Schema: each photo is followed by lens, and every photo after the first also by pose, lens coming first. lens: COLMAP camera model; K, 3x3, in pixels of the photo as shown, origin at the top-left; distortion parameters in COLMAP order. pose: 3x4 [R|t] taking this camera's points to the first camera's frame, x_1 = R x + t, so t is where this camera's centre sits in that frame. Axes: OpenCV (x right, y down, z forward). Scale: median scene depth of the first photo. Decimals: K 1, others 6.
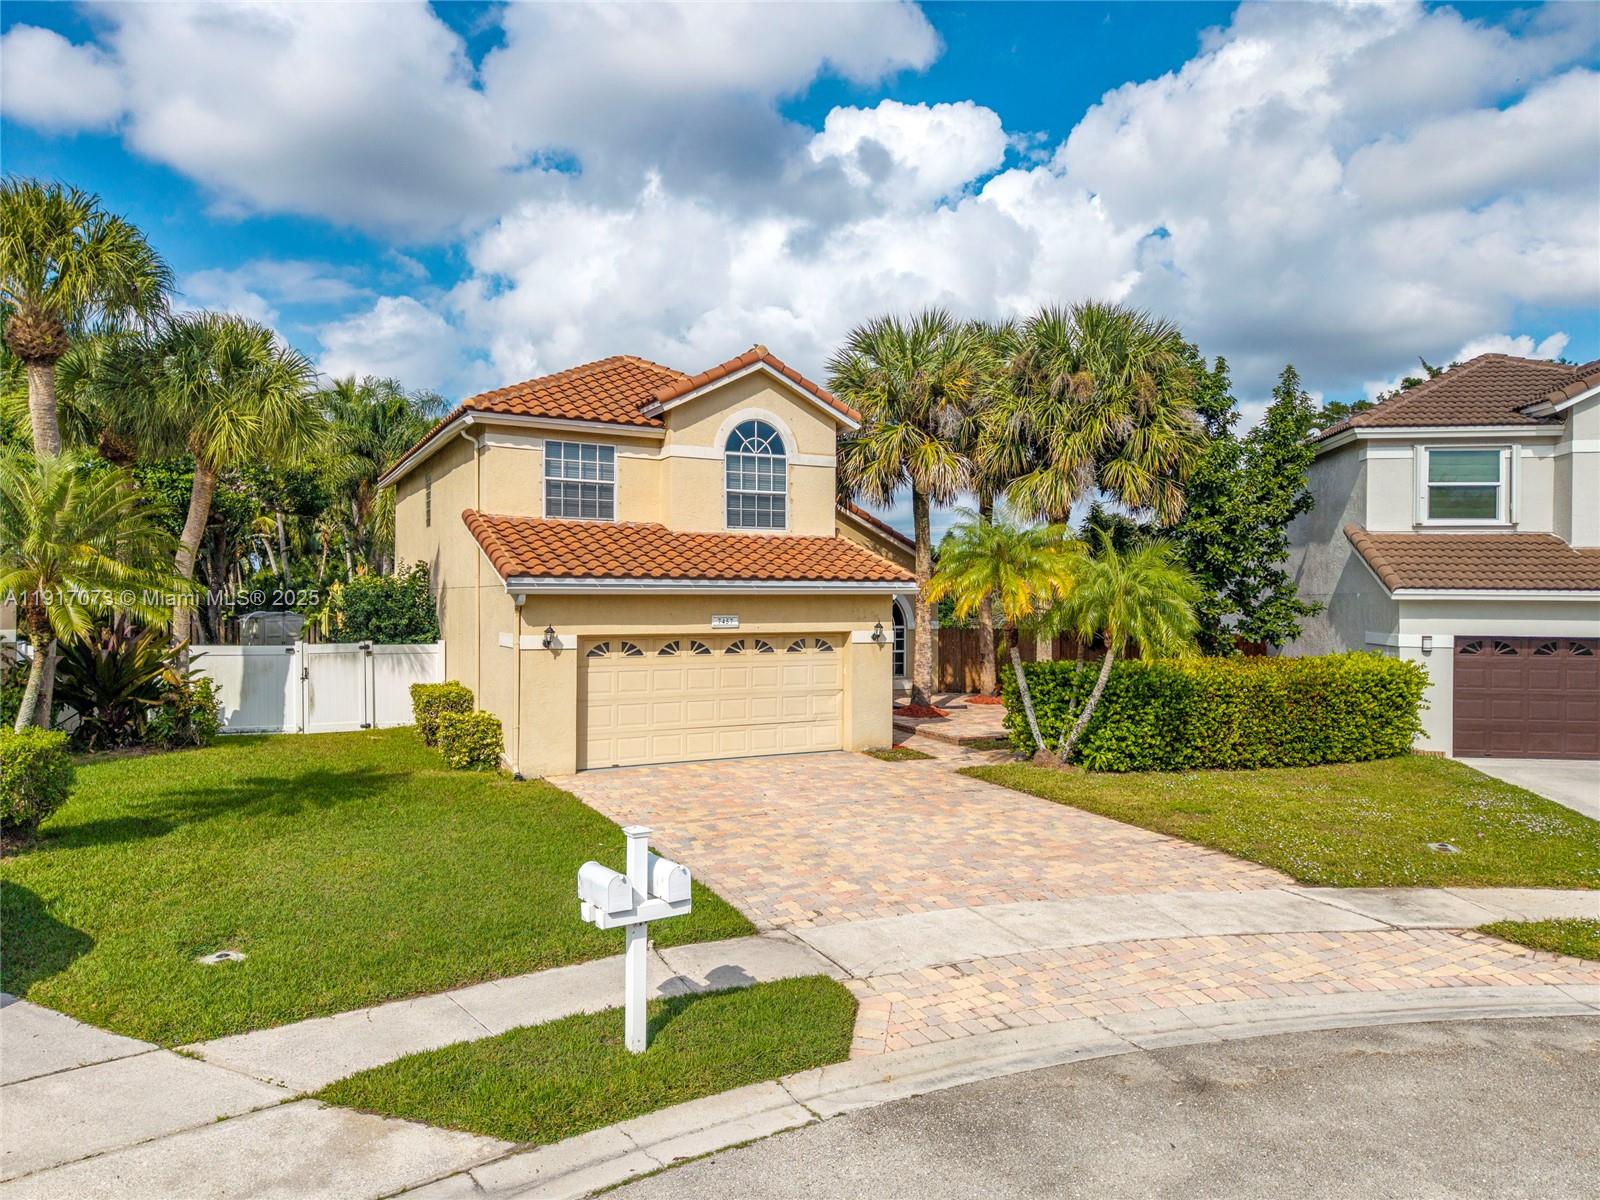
lens RADIAL K [[1073.4, 0, 805.5], [0, 1073.4, 595.8], [0, 0, 1]] dist [0.023322, -0.019412]
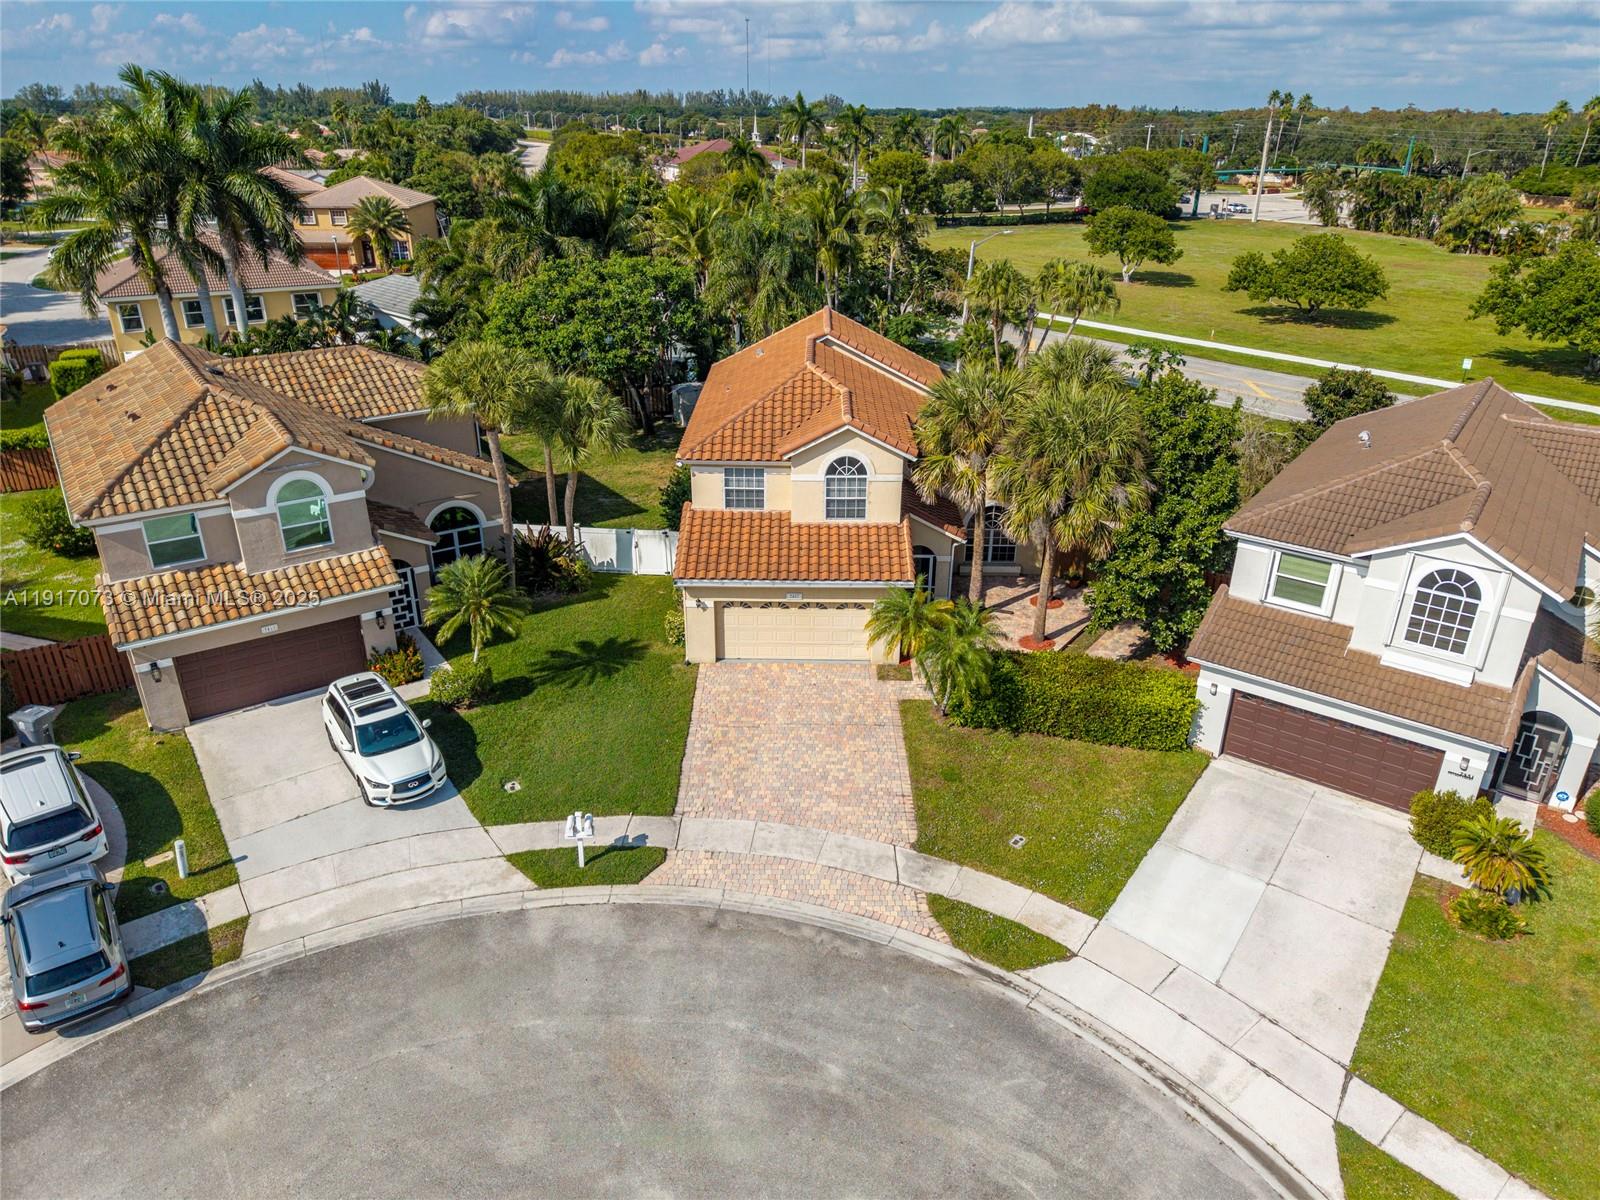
lens RADIAL K [[1074.6, 0, 809.0], [0, 1074.6, 598.9], [0, 0, 1]] dist [0.073640, -0.125980]
pose [[0.882569, 0.199473, -0.425773, 0.730506], [-0.003459, 0.908278, 0.418354, -0.740772], [0.470170, -0.367753, 0.802308, -0.469822]]
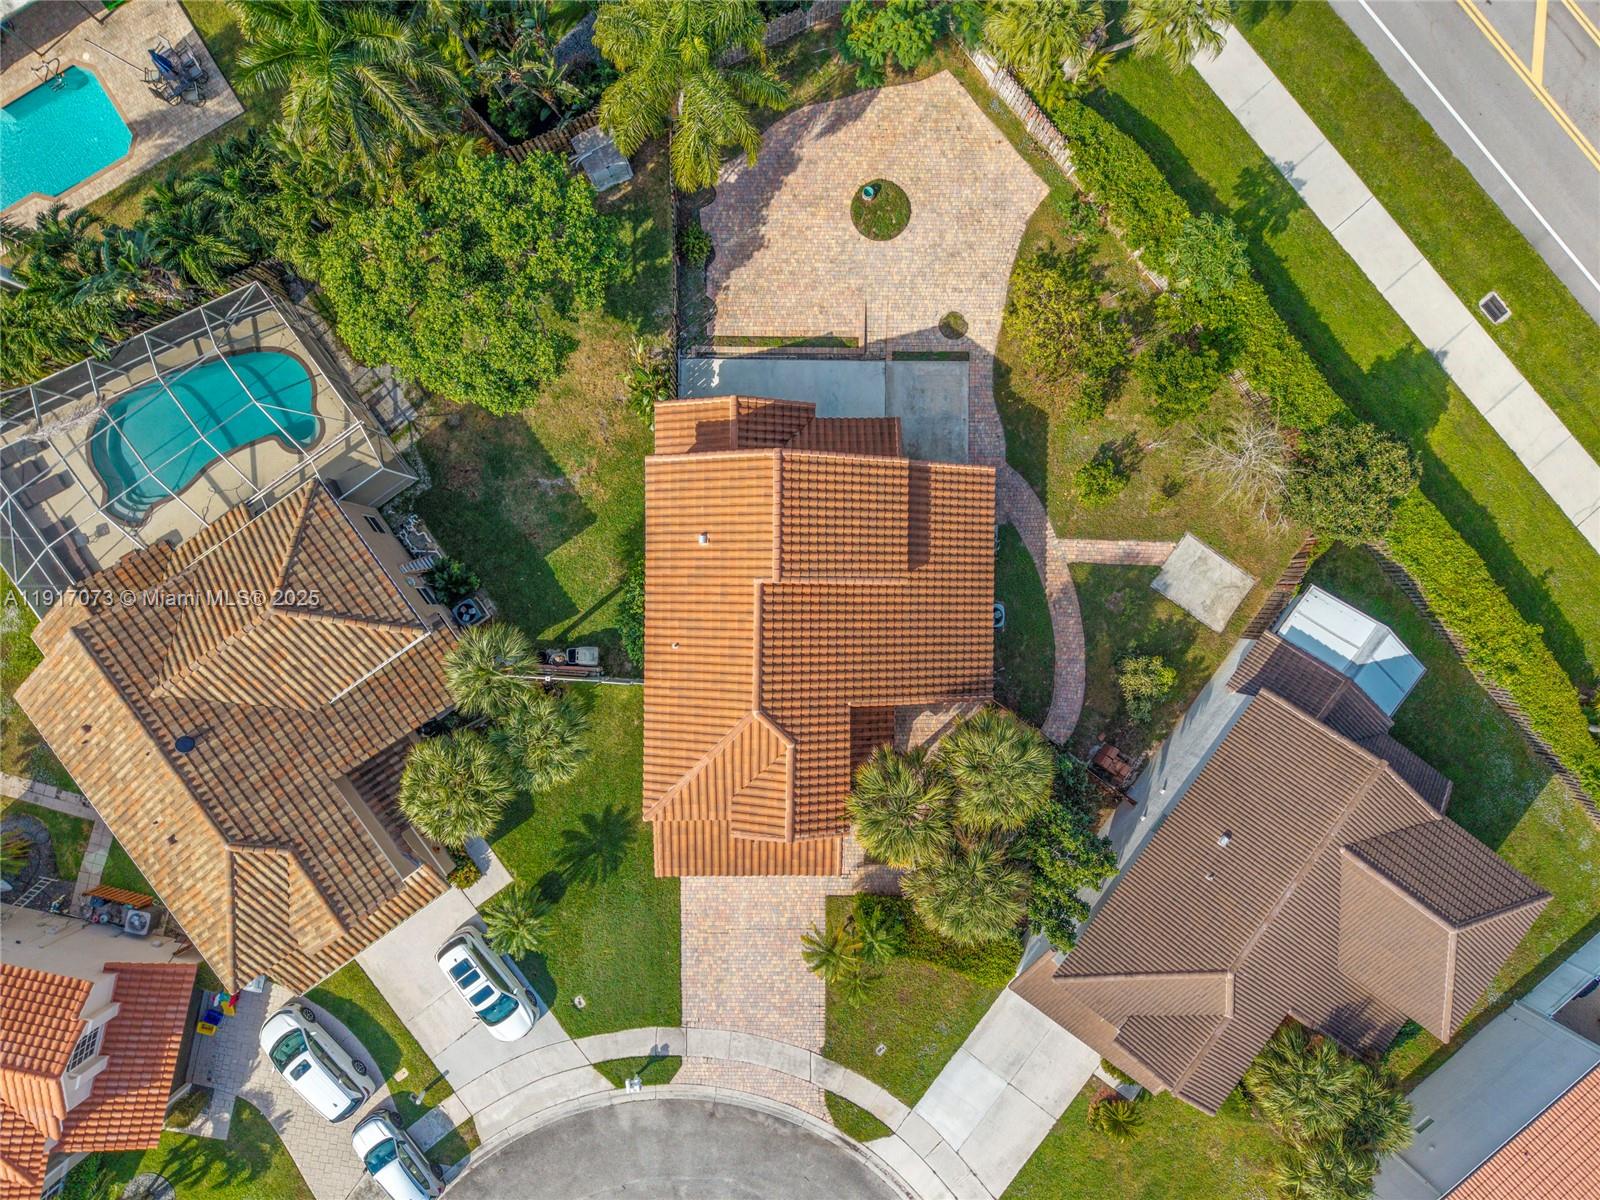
lens RADIAL K [[1074.6, 0, 809.0], [0, 1074.6, 598.9], [0, 0, 1]] dist [0.073640, -0.125980]
pose [[0.882371, 0.469765, 0.027251, -0.301450], [-0.020371, -0.019721, 0.999598, -2.386754], [0.470114, -0.882571, -0.007832, 1.601569]]
